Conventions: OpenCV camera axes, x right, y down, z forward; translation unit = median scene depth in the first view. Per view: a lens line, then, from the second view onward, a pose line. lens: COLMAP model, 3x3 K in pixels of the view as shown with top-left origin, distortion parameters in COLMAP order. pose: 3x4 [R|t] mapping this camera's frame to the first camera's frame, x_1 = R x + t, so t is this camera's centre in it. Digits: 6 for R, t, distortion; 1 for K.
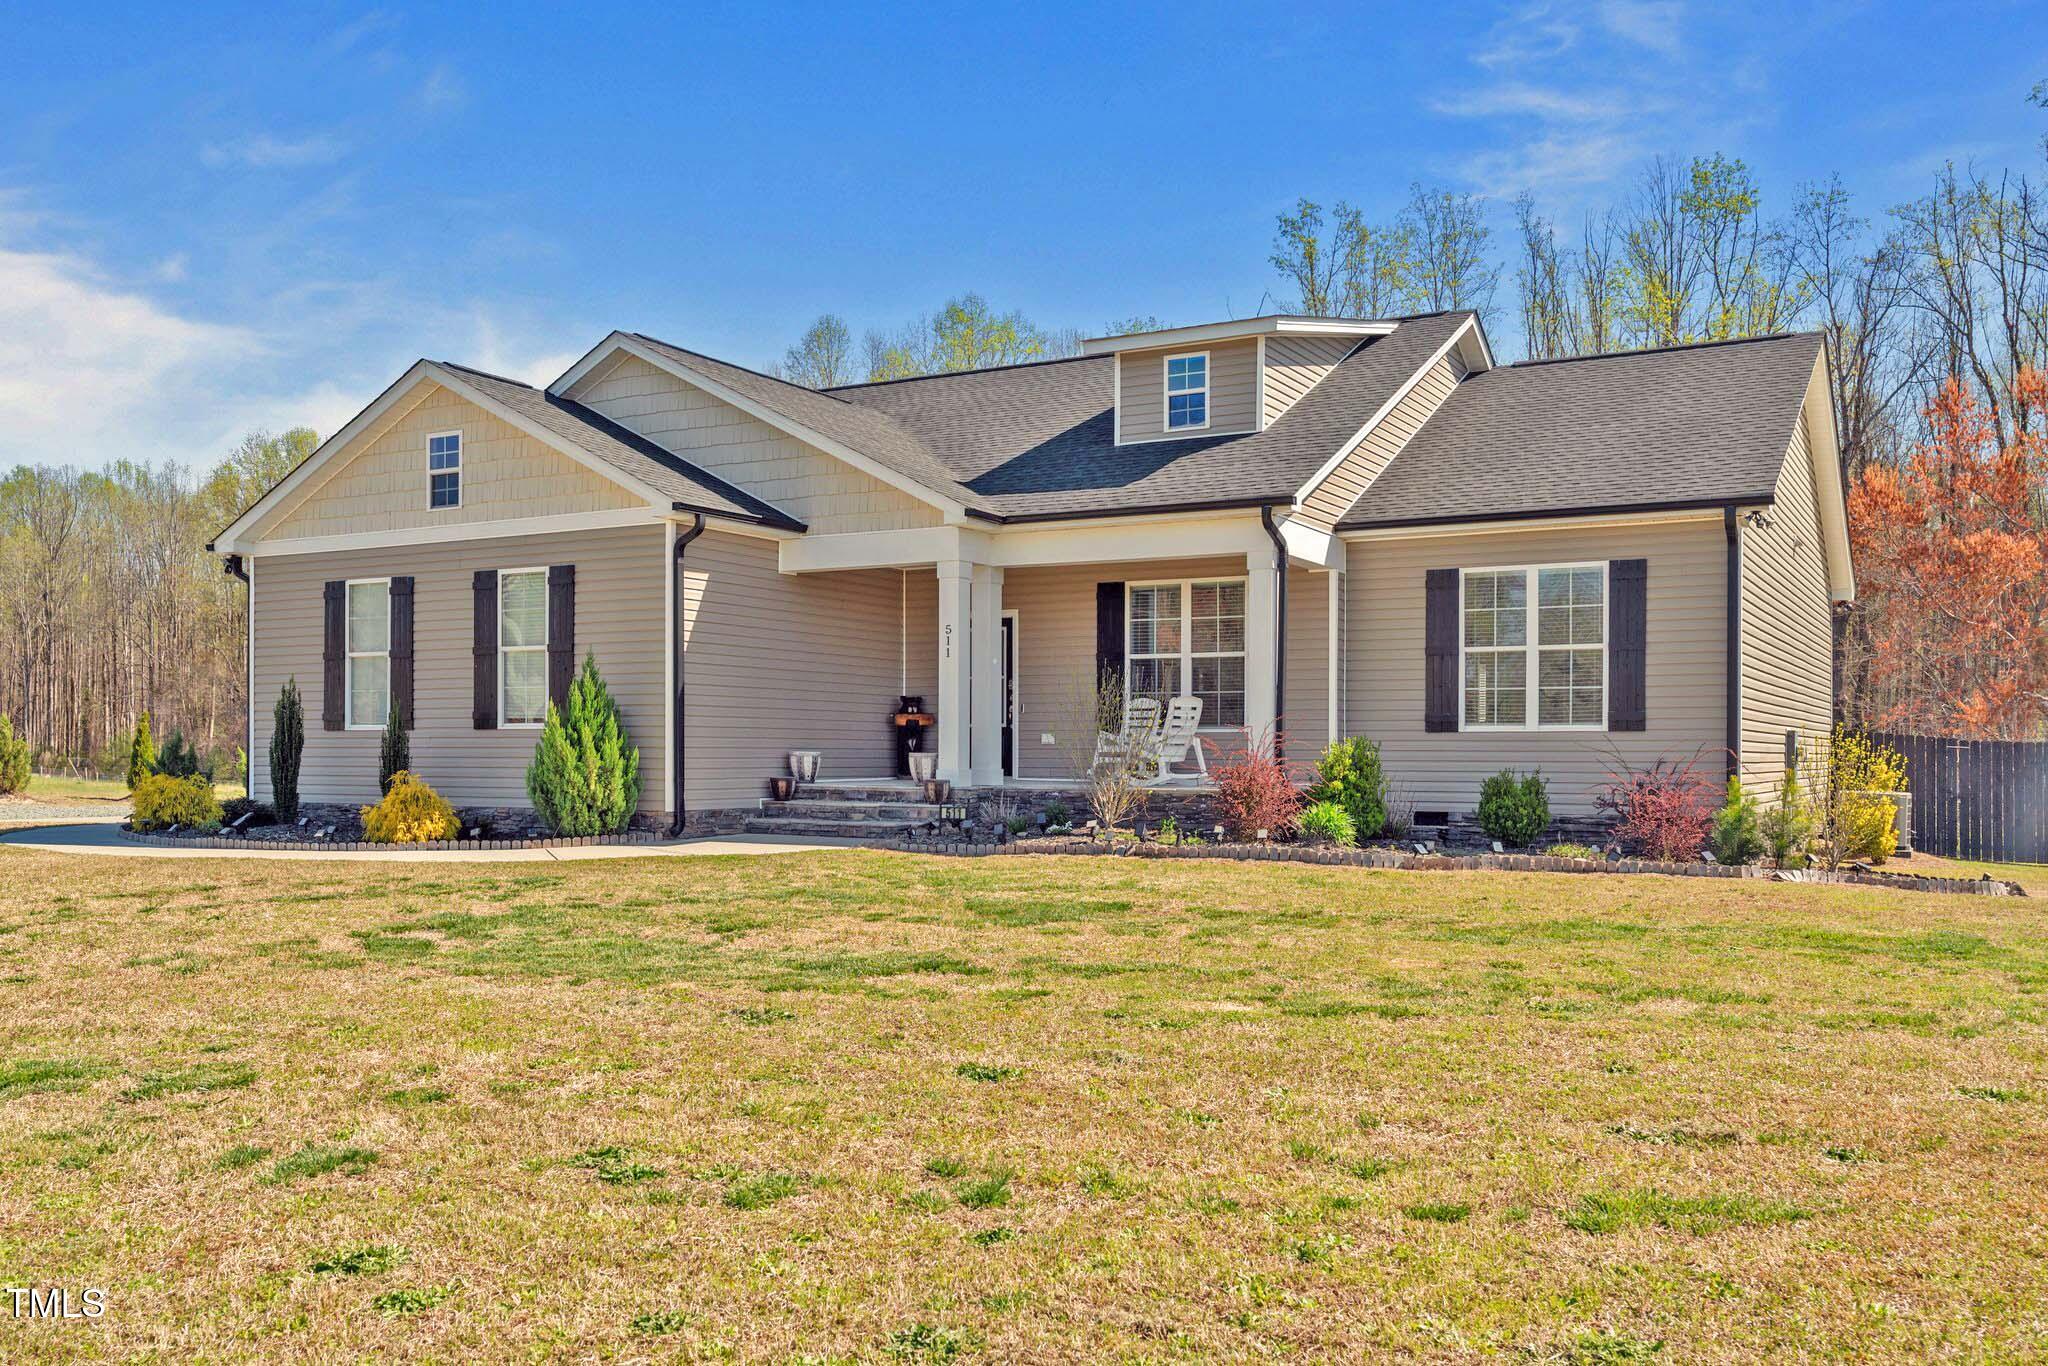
lens RADIAL K [[1716.8, 0, 1024.0], [0, 1716.8, 683.0], [0, 0, 1]] dist [-0.003007, -0.000096]
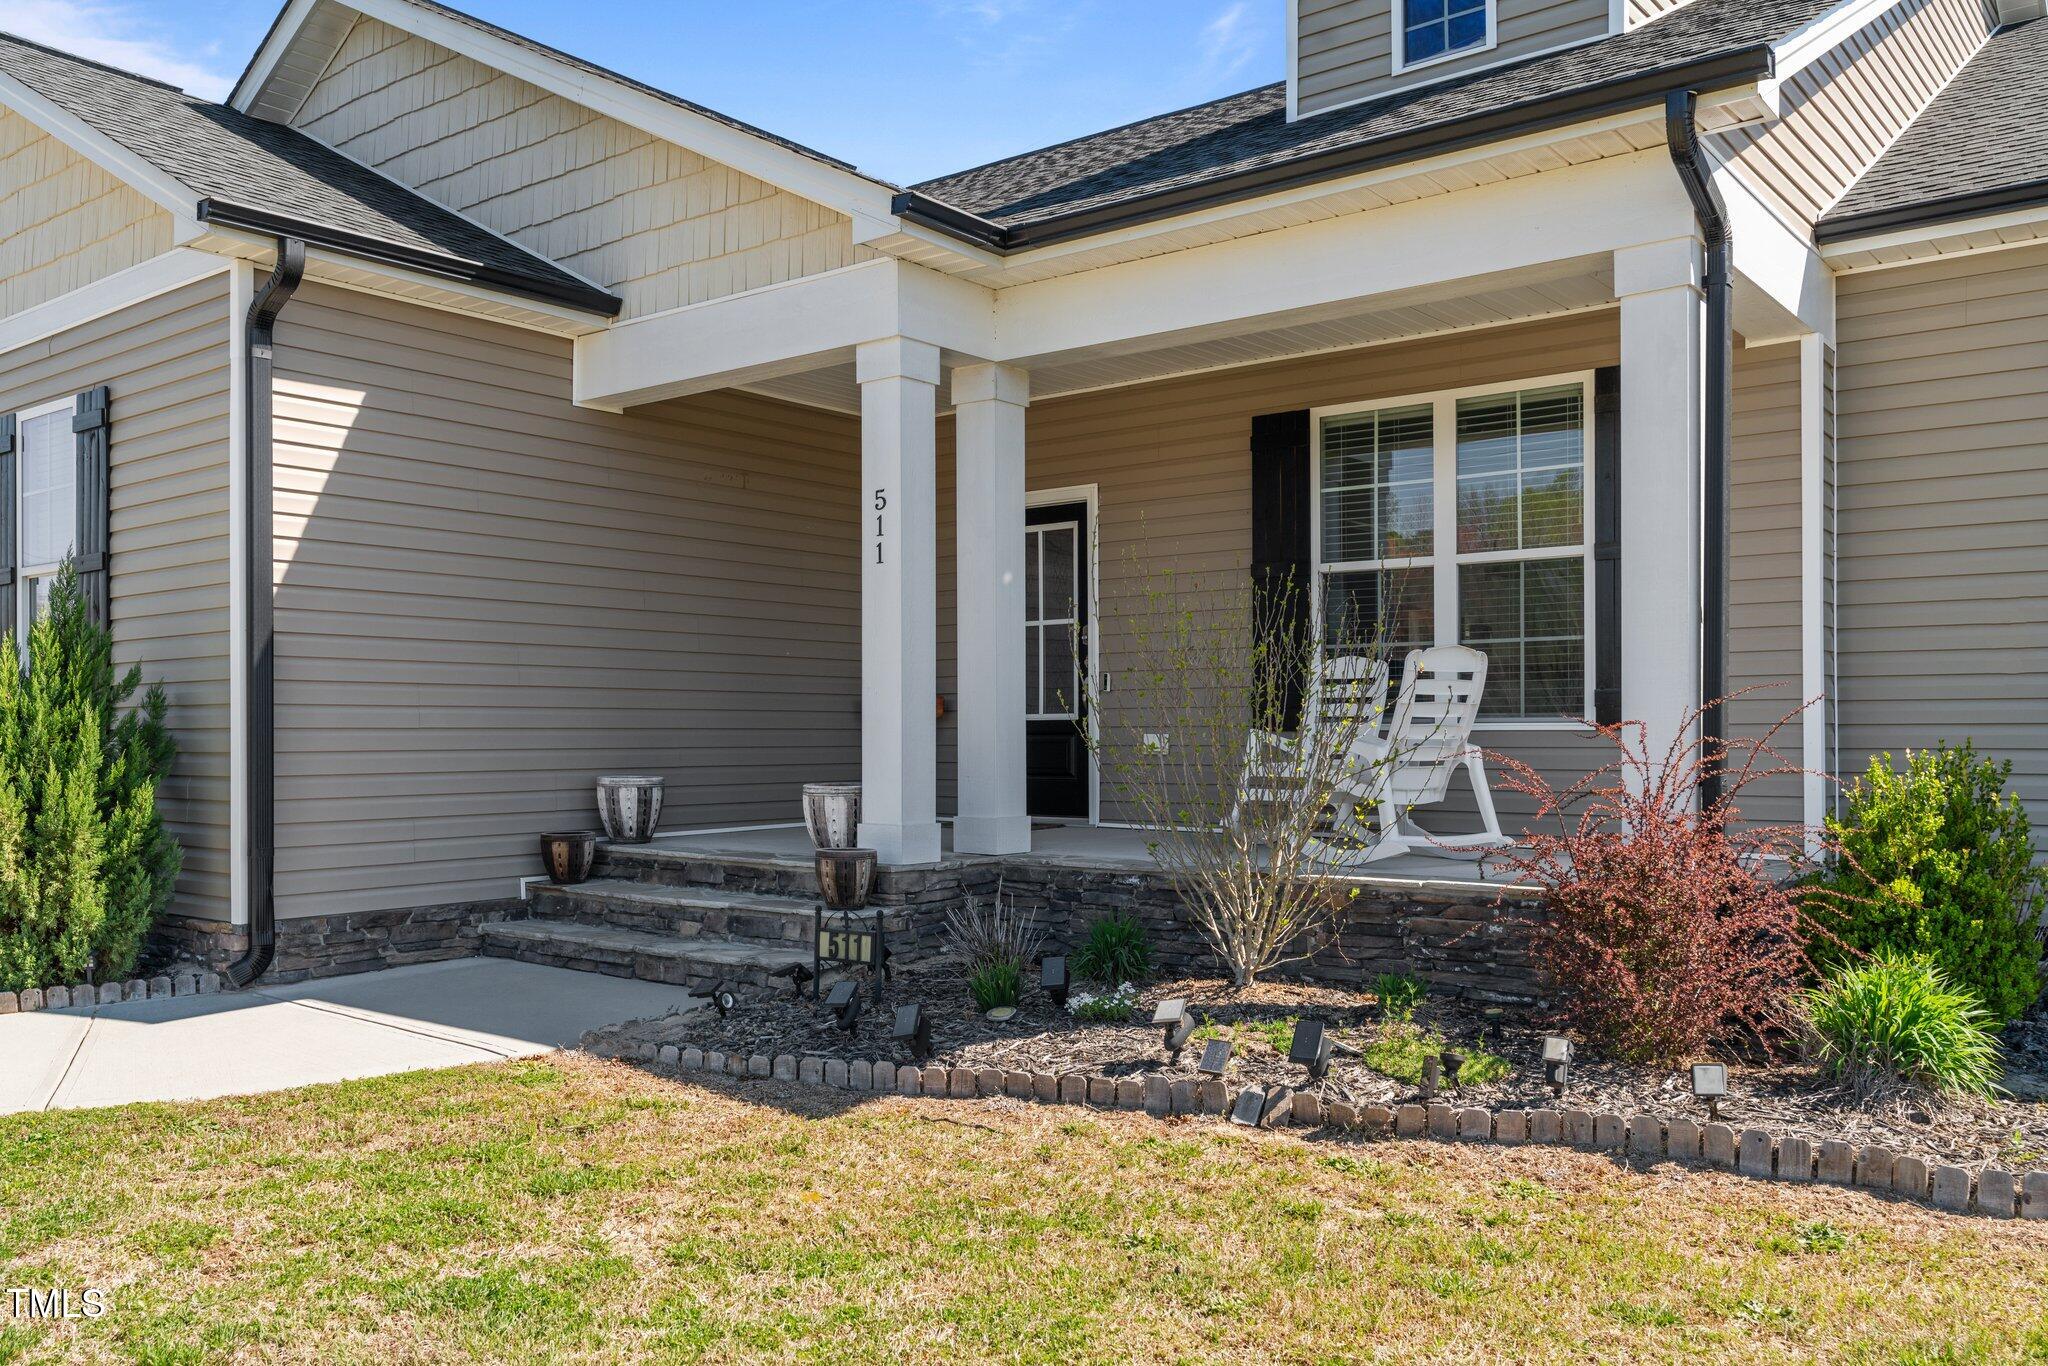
lens RADIAL K [[1634.5, 0, 1020.9], [0, 1634.5, 709.0], [0, 0, 1]] dist [0.004667, 0.001307]
pose [[0.987589, -0.009171, -0.156791, 0.054893], [0.013667, 0.999525, 0.027621, 0.010637], [0.156463, -0.029421, 0.987246, 0.597534]]
